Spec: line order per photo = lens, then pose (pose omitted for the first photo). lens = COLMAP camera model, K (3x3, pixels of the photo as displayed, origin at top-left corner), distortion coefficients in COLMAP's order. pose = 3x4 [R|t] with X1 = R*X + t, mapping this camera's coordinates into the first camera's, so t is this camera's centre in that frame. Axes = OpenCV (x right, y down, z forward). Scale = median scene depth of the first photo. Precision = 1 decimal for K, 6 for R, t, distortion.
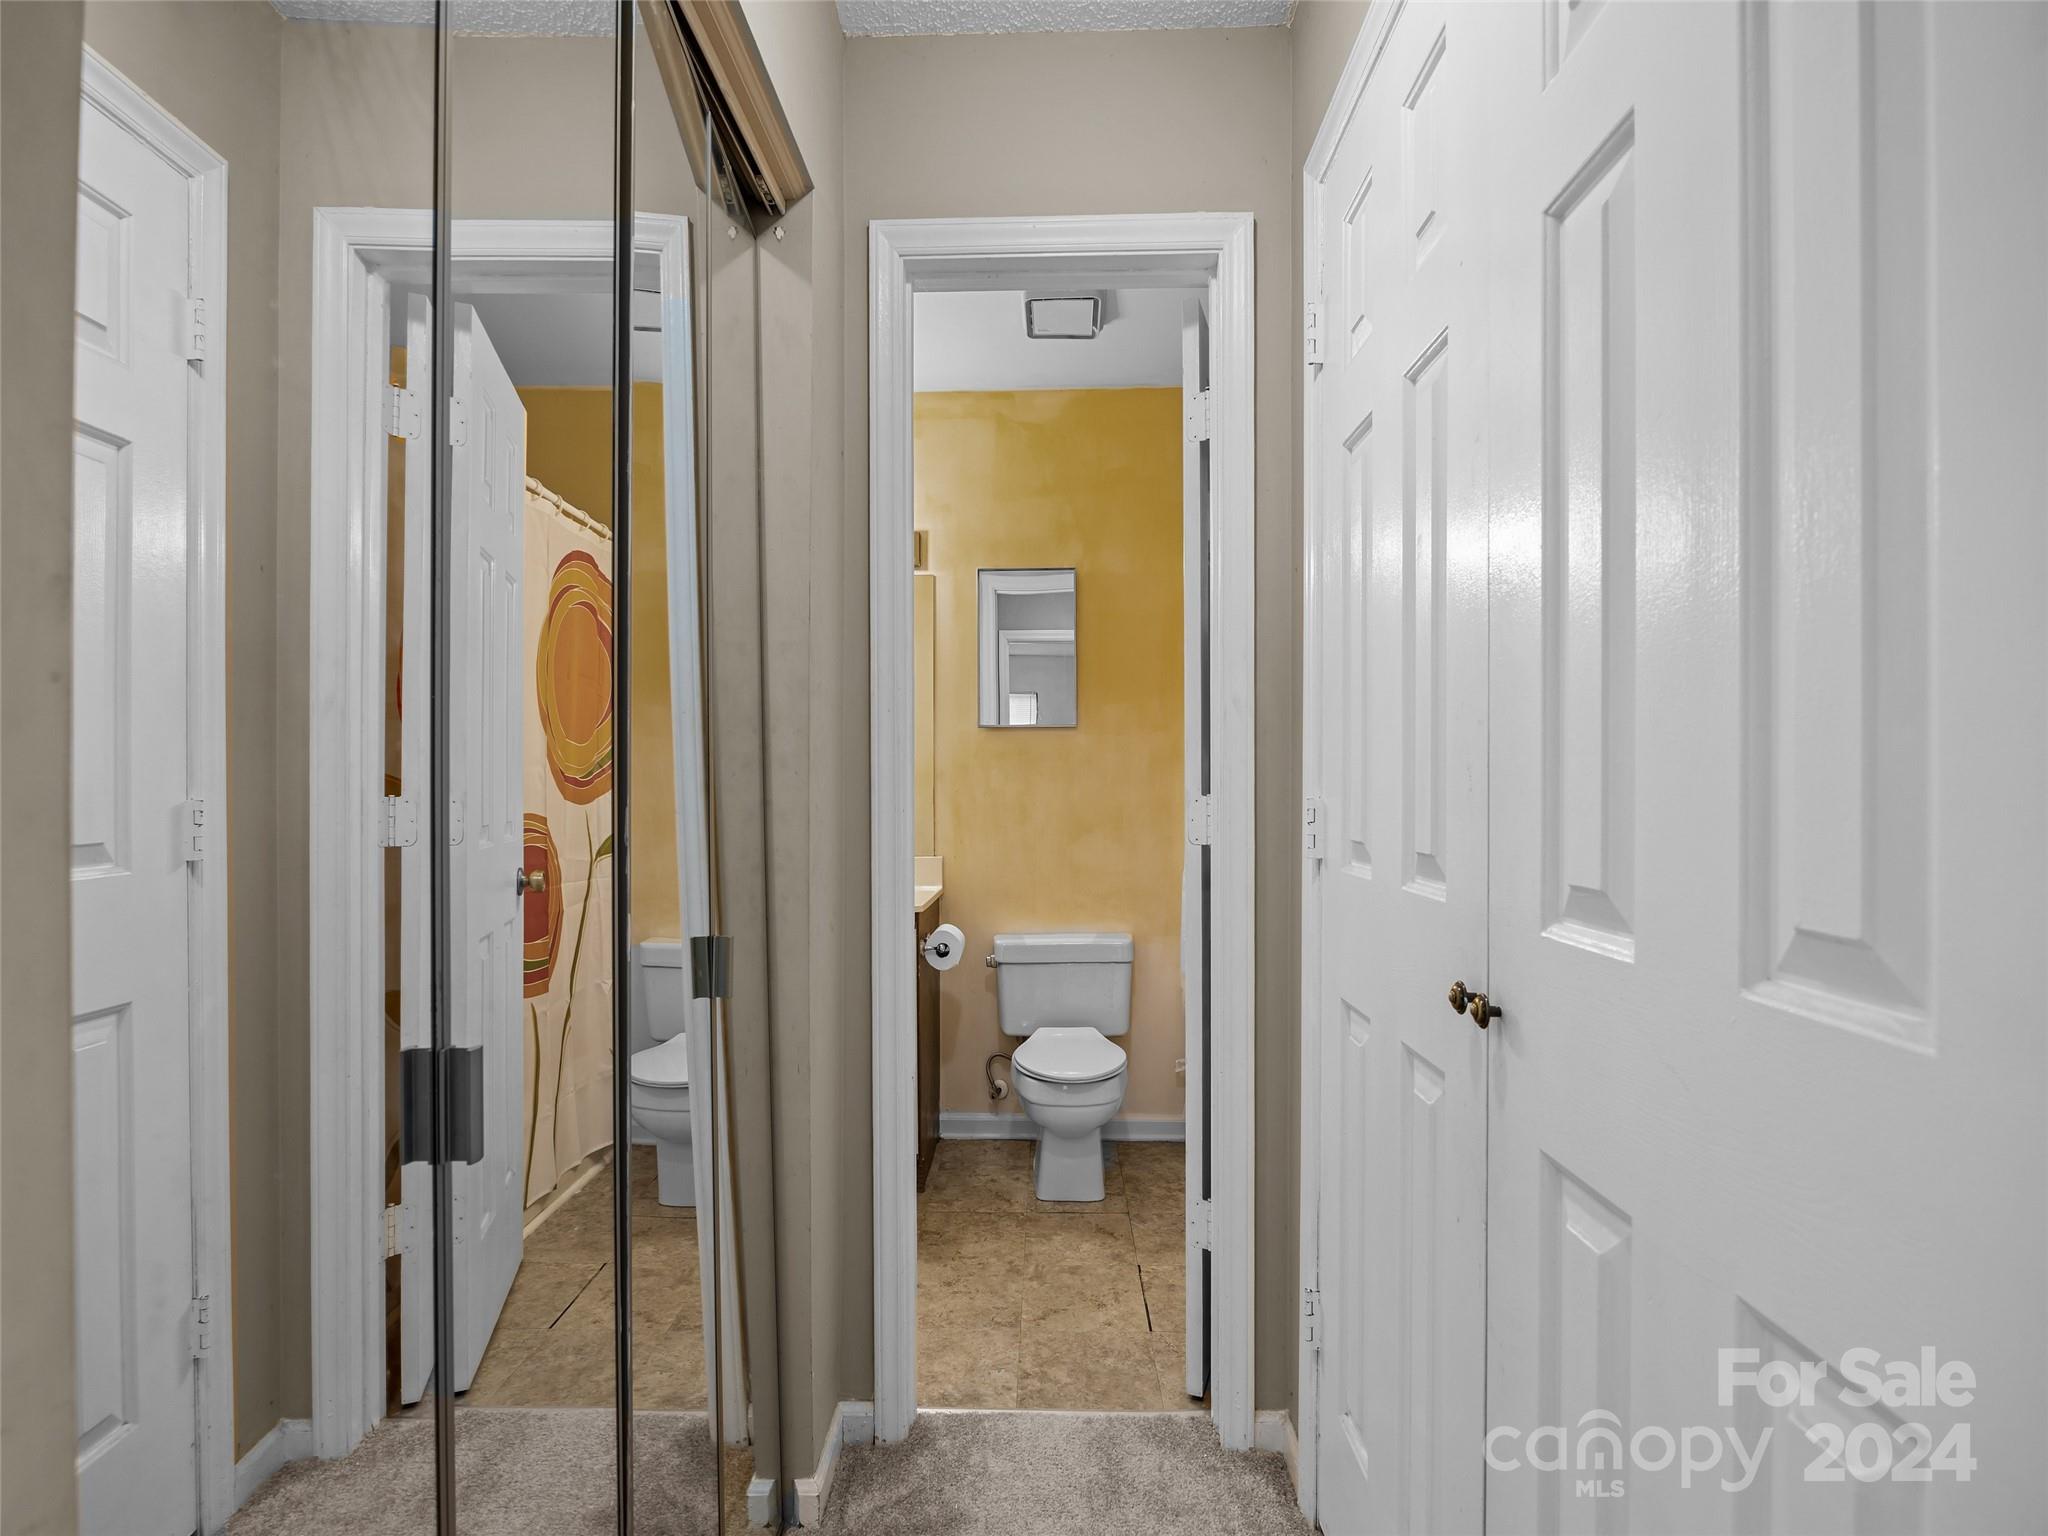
lens RADIAL K [[954.3, 0, 1025.7], [0, 954.3, 779.3], [0, 0, 1]] dist [-0.003191, -0.000790]
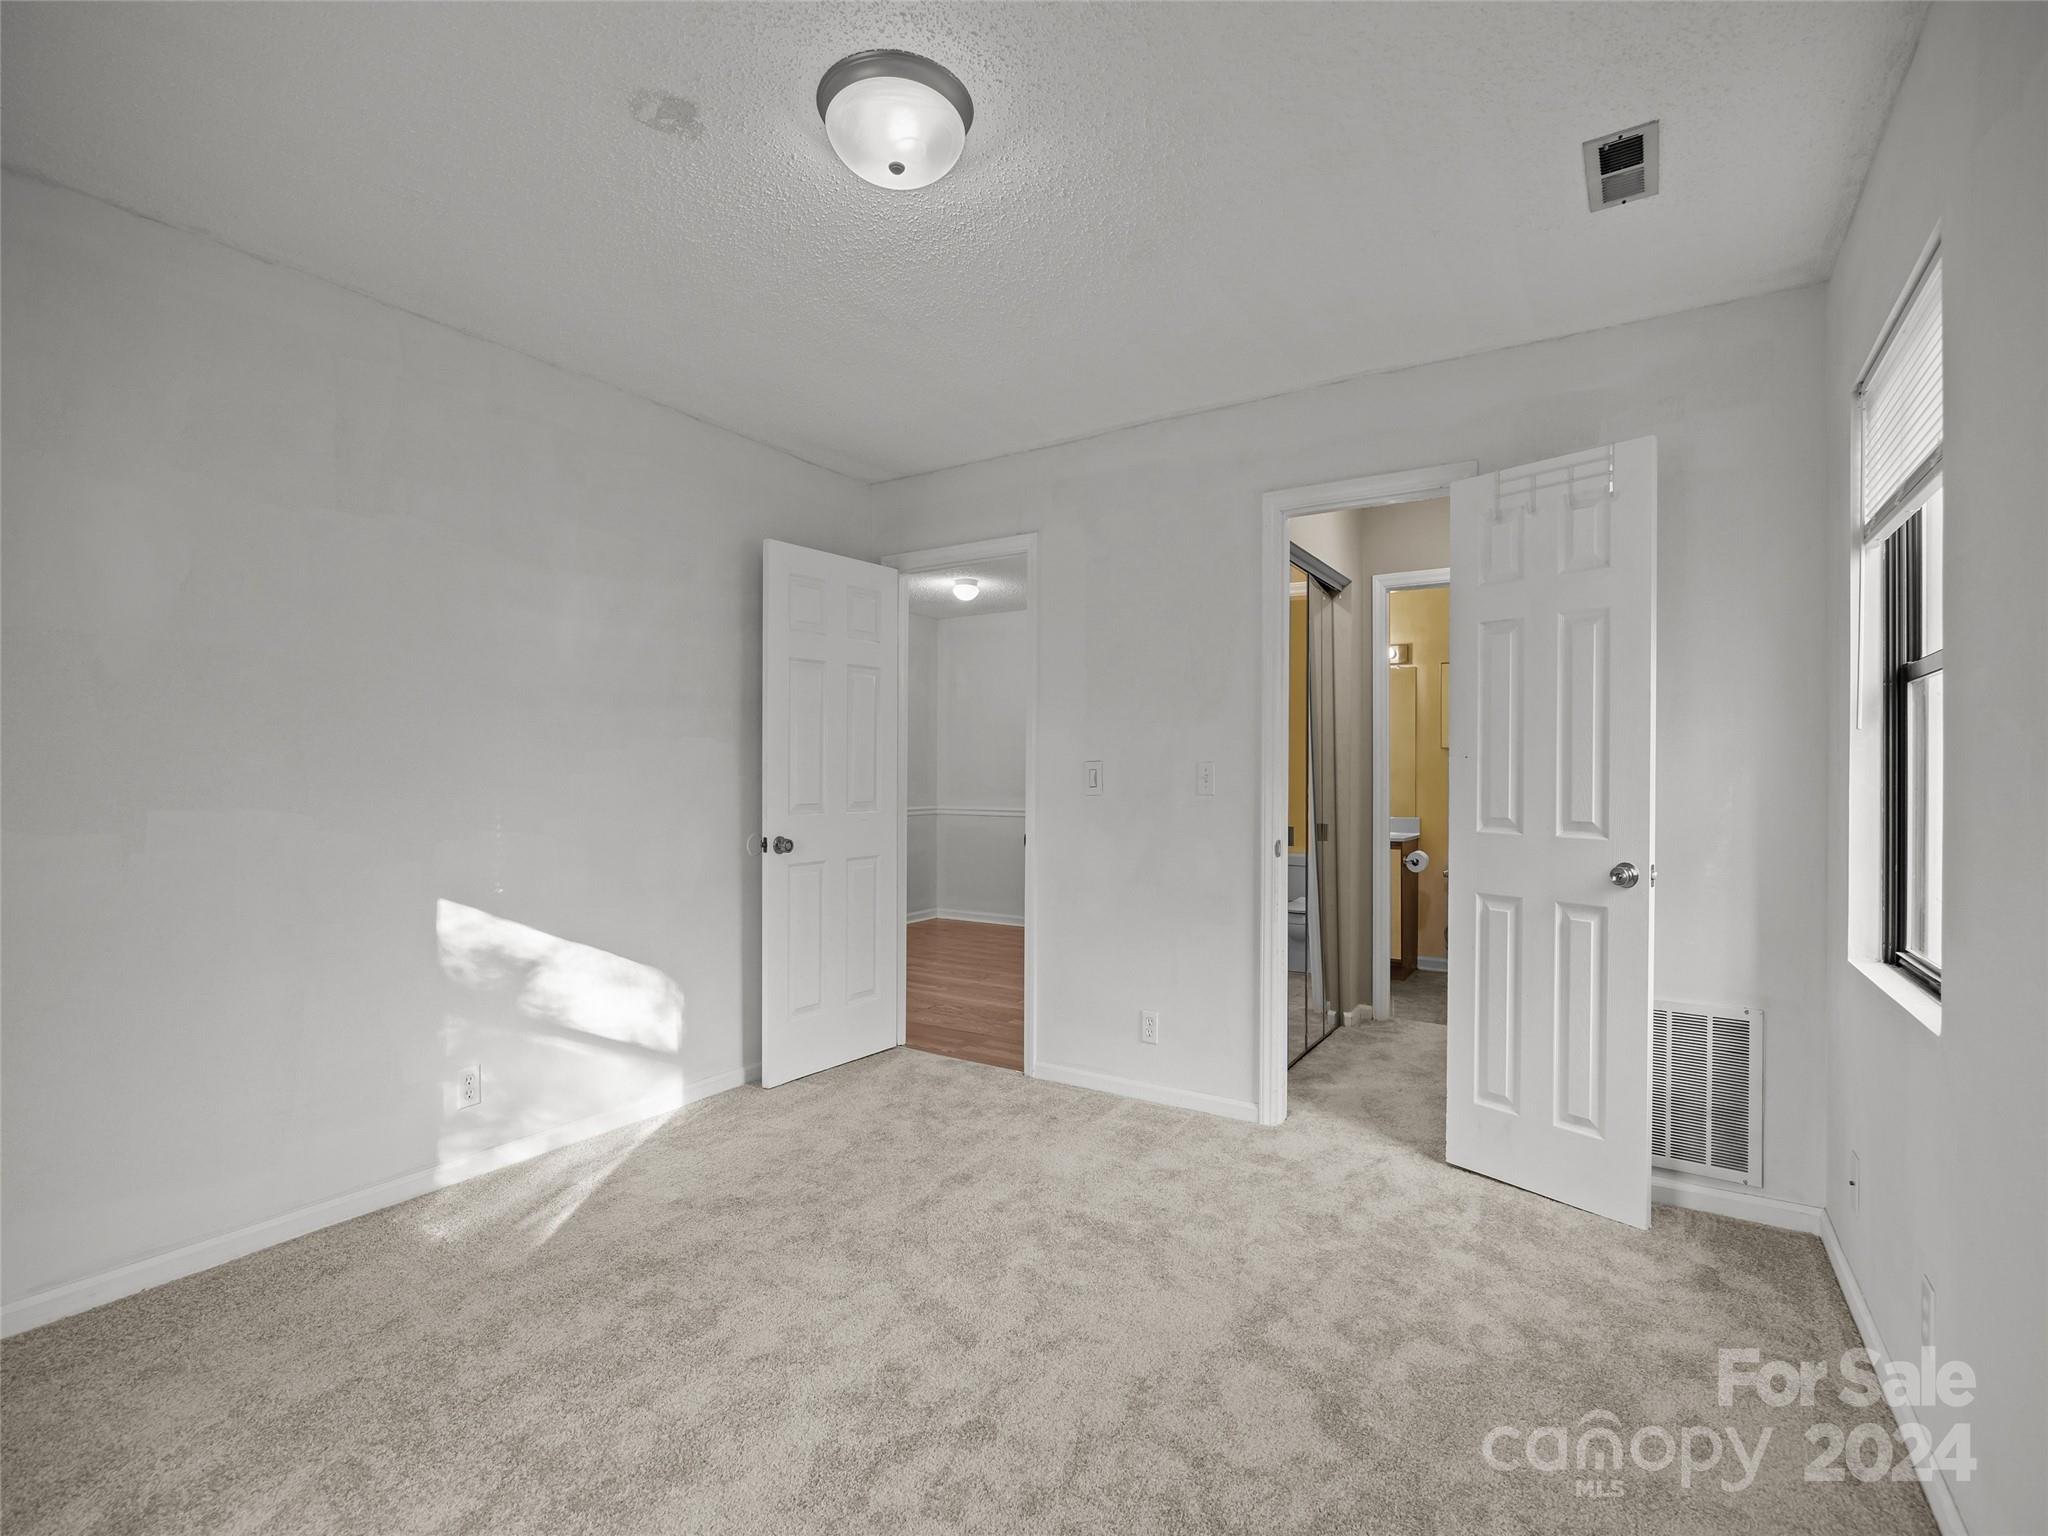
lens RADIAL K [[954.3, 0, 1019.5], [0, 954.3, 773.2], [0, 0, 1]] dist [-0.003191, -0.000790]
pose [[0.855355, 0.003520, -0.518030, 0.389043], [-0.001824, 0.999991, 0.003783, -0.023256], [0.518039, -0.002291, 0.855354, -1.862278]]
